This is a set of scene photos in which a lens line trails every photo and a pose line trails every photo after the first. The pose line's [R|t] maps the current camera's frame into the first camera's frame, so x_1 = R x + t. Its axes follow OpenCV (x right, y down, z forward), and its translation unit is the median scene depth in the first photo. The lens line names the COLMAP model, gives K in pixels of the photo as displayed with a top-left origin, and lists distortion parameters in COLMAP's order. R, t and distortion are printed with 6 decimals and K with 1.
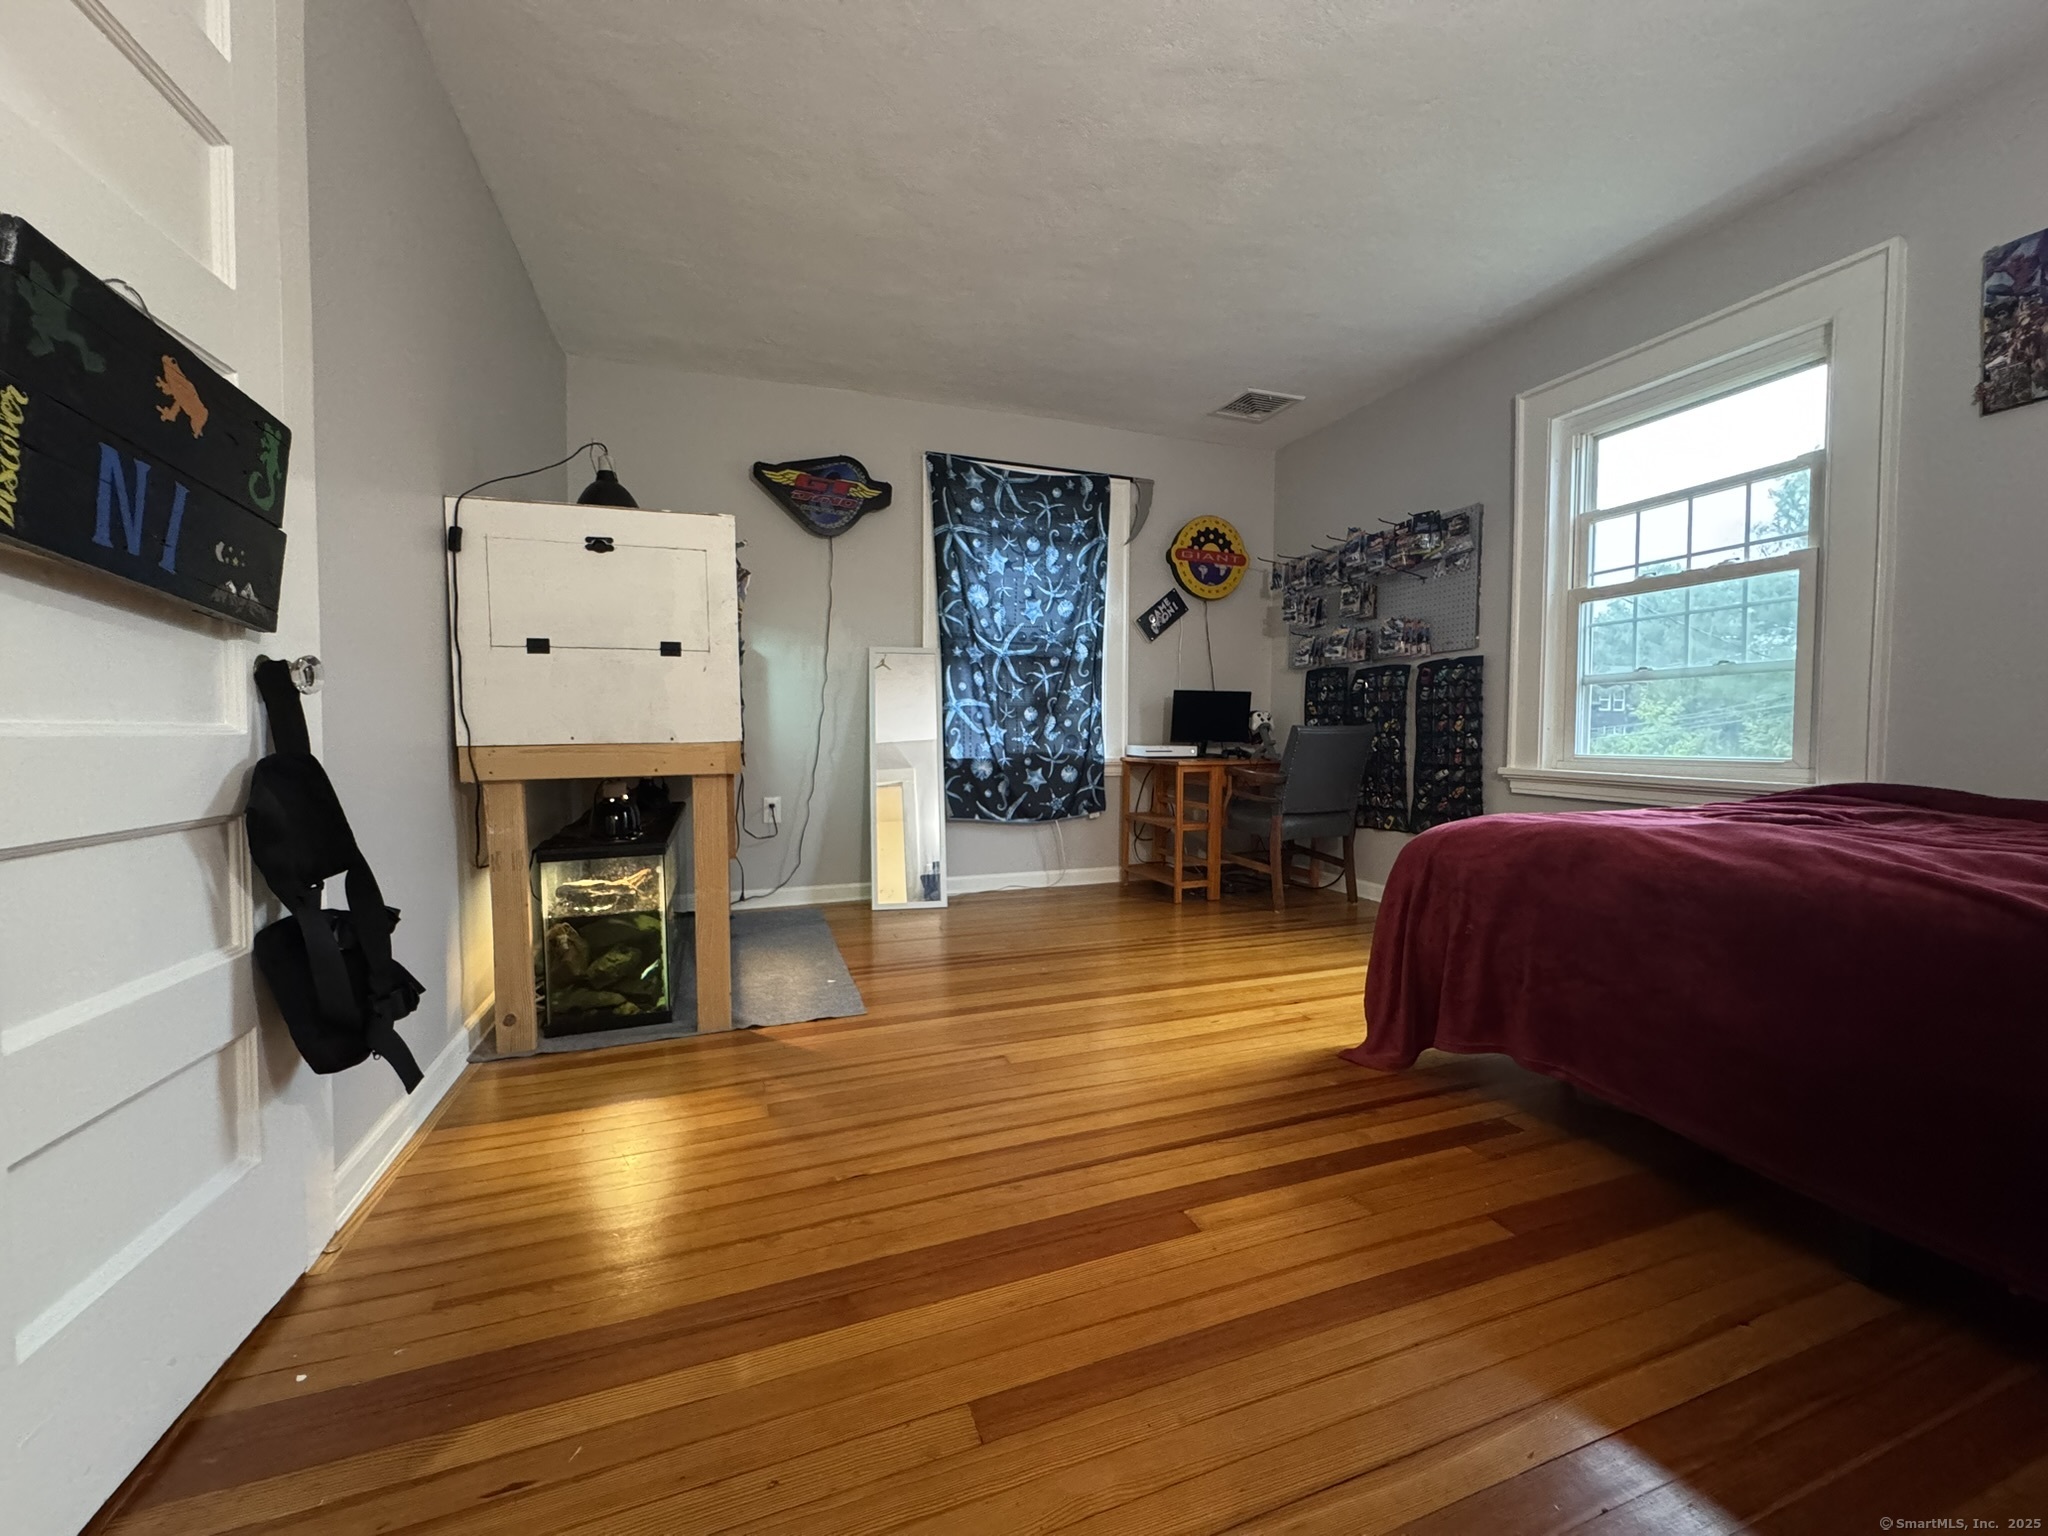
lens RADIAL K [[817.0, 0, 1024.5], [0, 817.0, 766.2], [0, 0, 1]] dist [-0.001616, -0.000067]
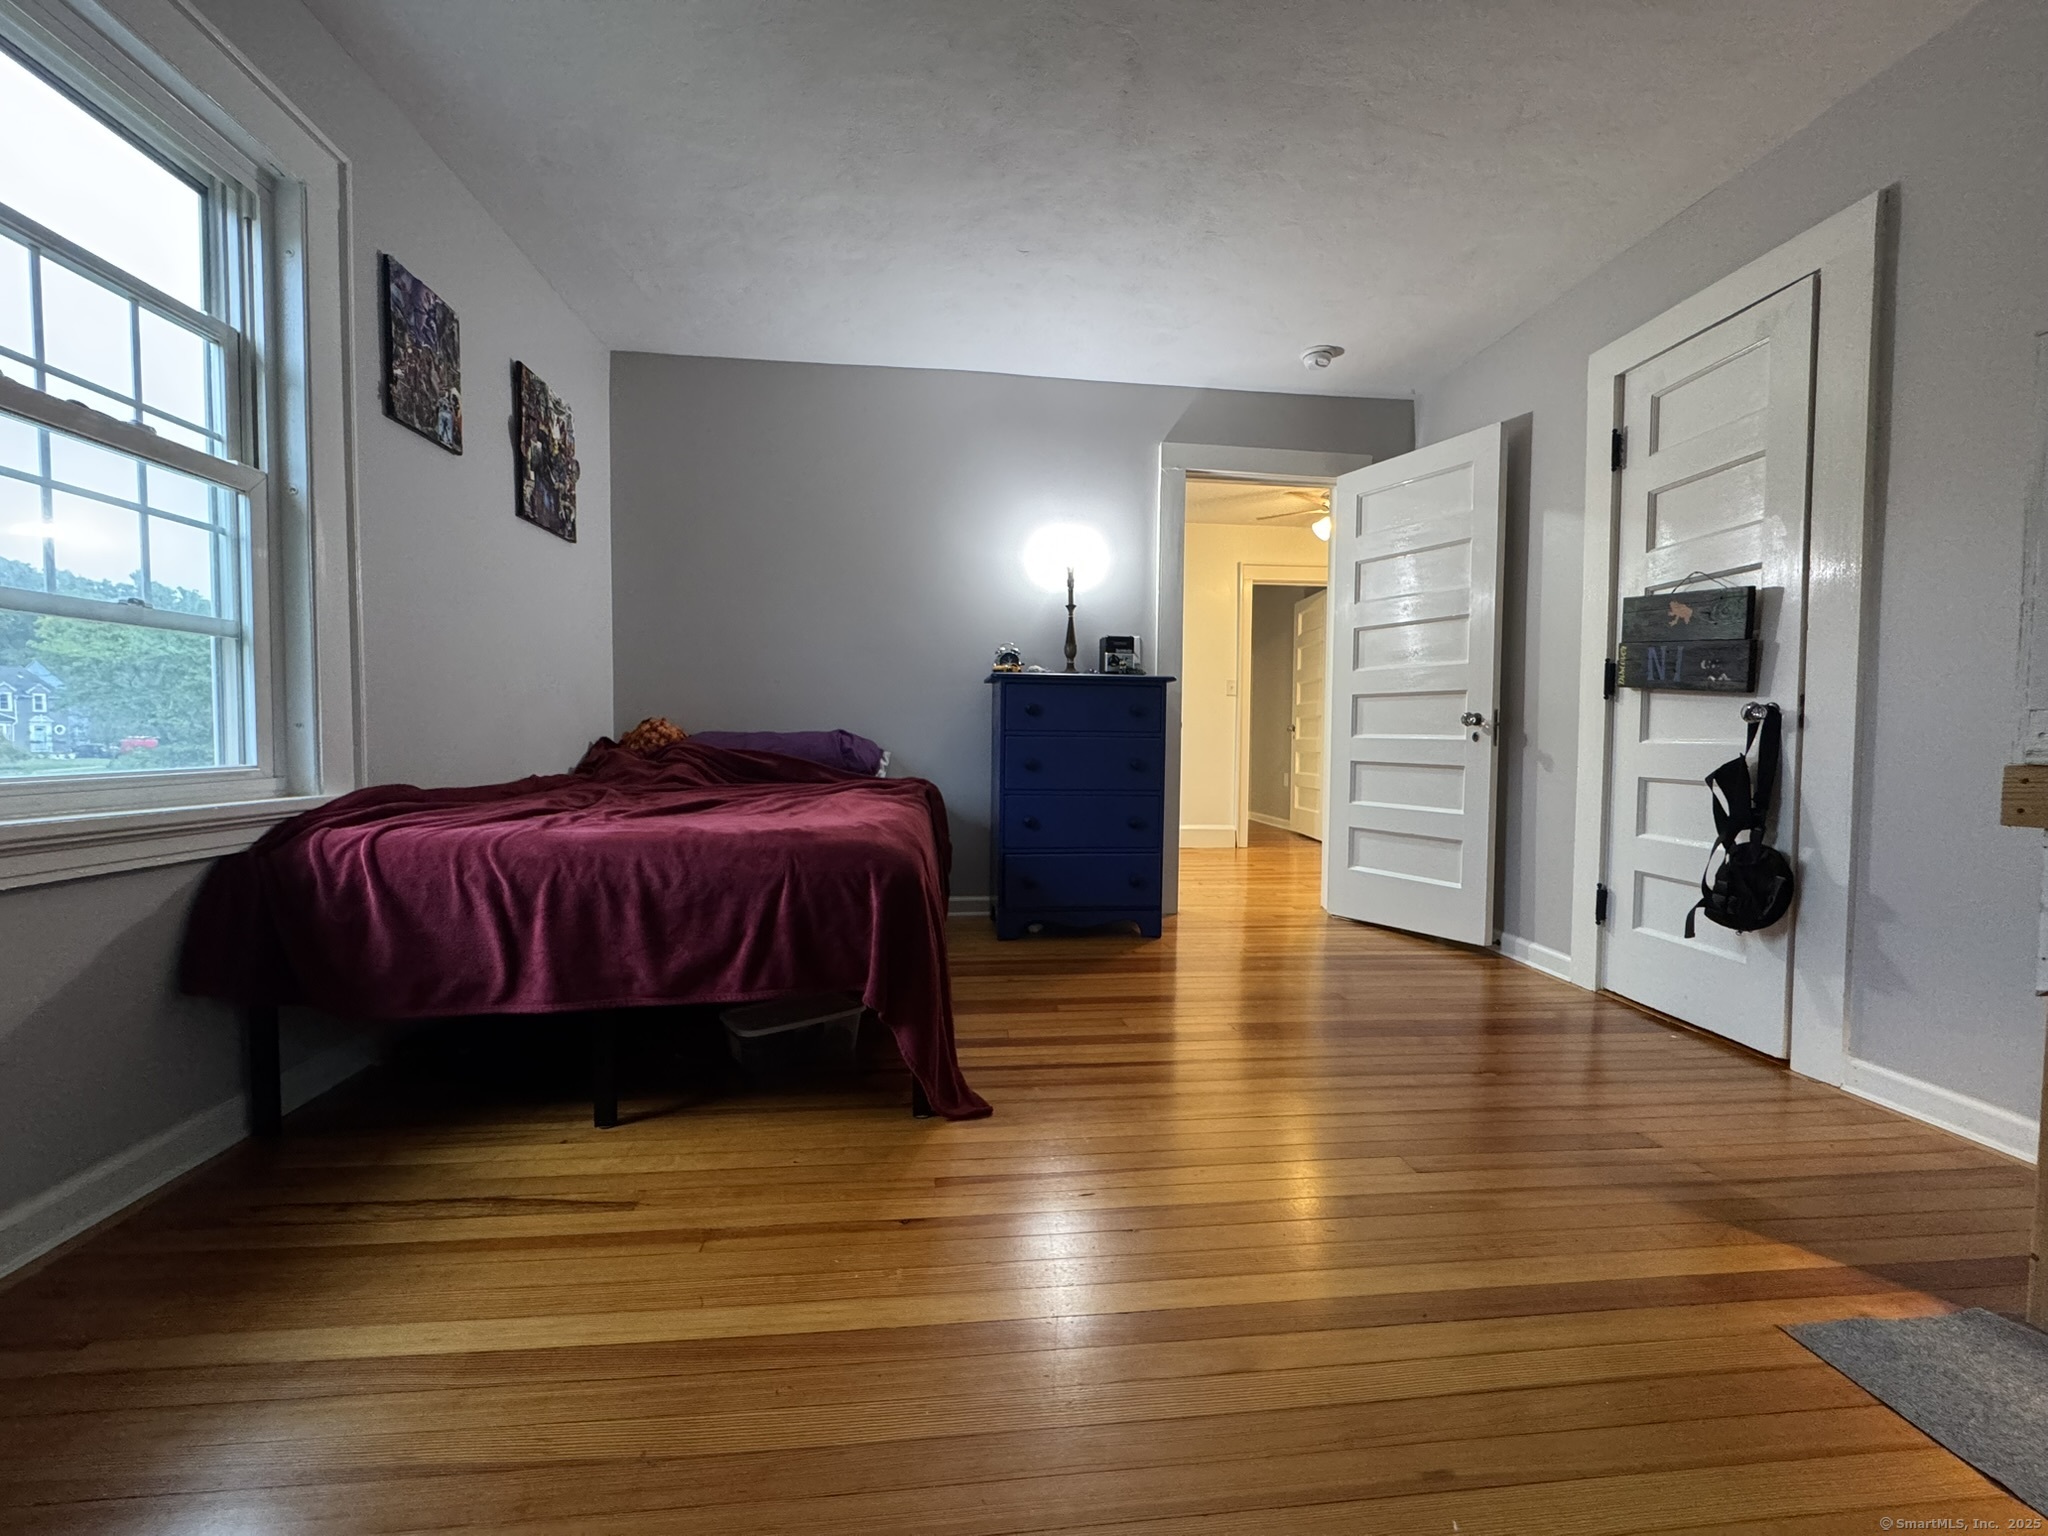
lens RADIAL K [[817.0, 0, 1024.5], [0, 817.0, 766.2], [0, 0, 1]] dist [-0.001616, -0.000067]
pose [[-0.970636, -0.020220, 0.239703, 0.162787], [-0.001559, 0.996969, 0.077787, -0.079378], [-0.240549, 0.075129, -0.967725, 1.908048]]
